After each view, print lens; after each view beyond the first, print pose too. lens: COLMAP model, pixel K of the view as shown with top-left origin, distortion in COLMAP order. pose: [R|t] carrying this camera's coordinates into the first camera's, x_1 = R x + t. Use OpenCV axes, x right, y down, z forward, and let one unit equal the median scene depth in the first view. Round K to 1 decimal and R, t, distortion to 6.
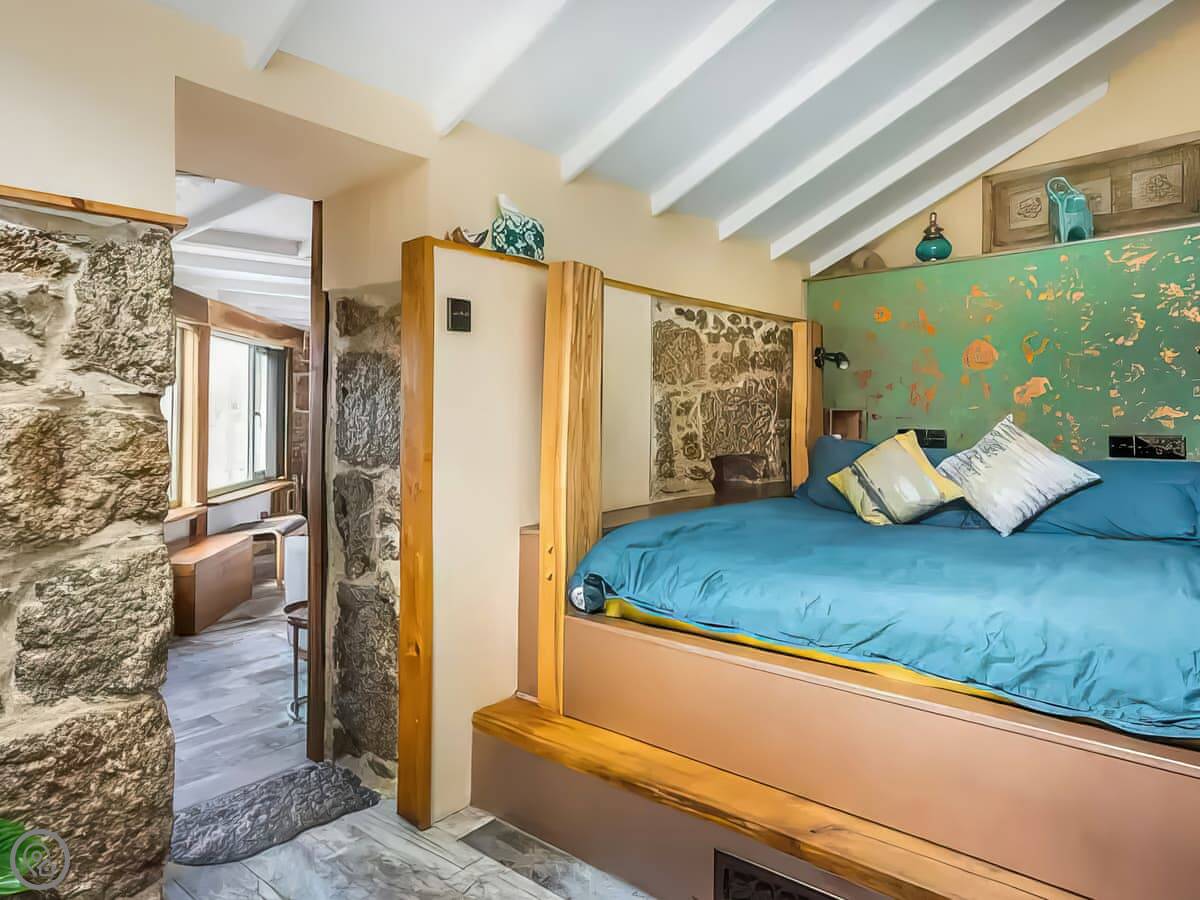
lens RADIAL K [[753.4, 0, 599.1], [0, 753.4, 455.9], [0, 0, 1]] dist [-0.053884, 0.042441]
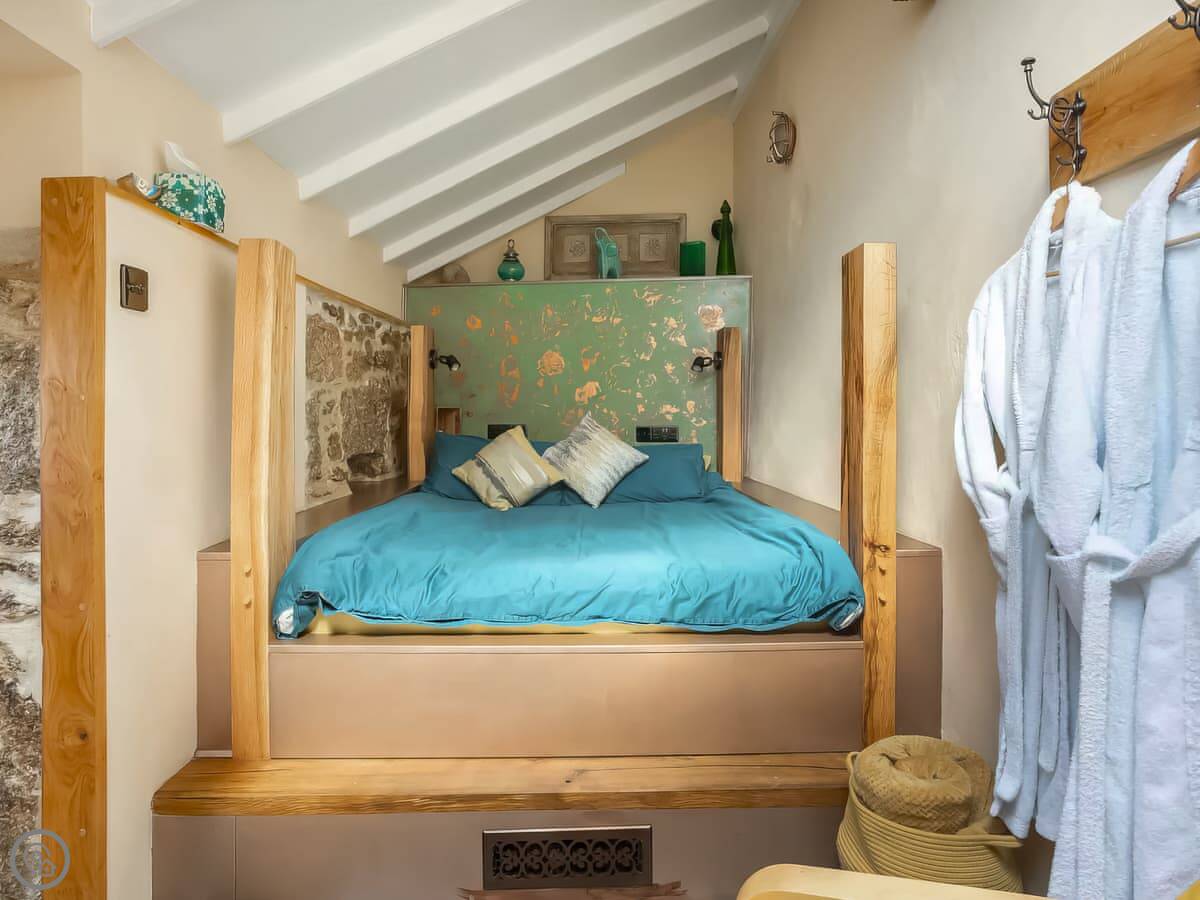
lens RADIAL K [[703.5, 0, 576.7], [0, 703.5, 450.1], [0, 0, 1]] dist [-0.057283, 0.030594]
pose [[0.739368, -0.042434, 0.671963, -0.257404], [0.042364, 0.998966, 0.016470, -0.010172], [-0.671967, 0.016290, 0.740402, 0.131348]]
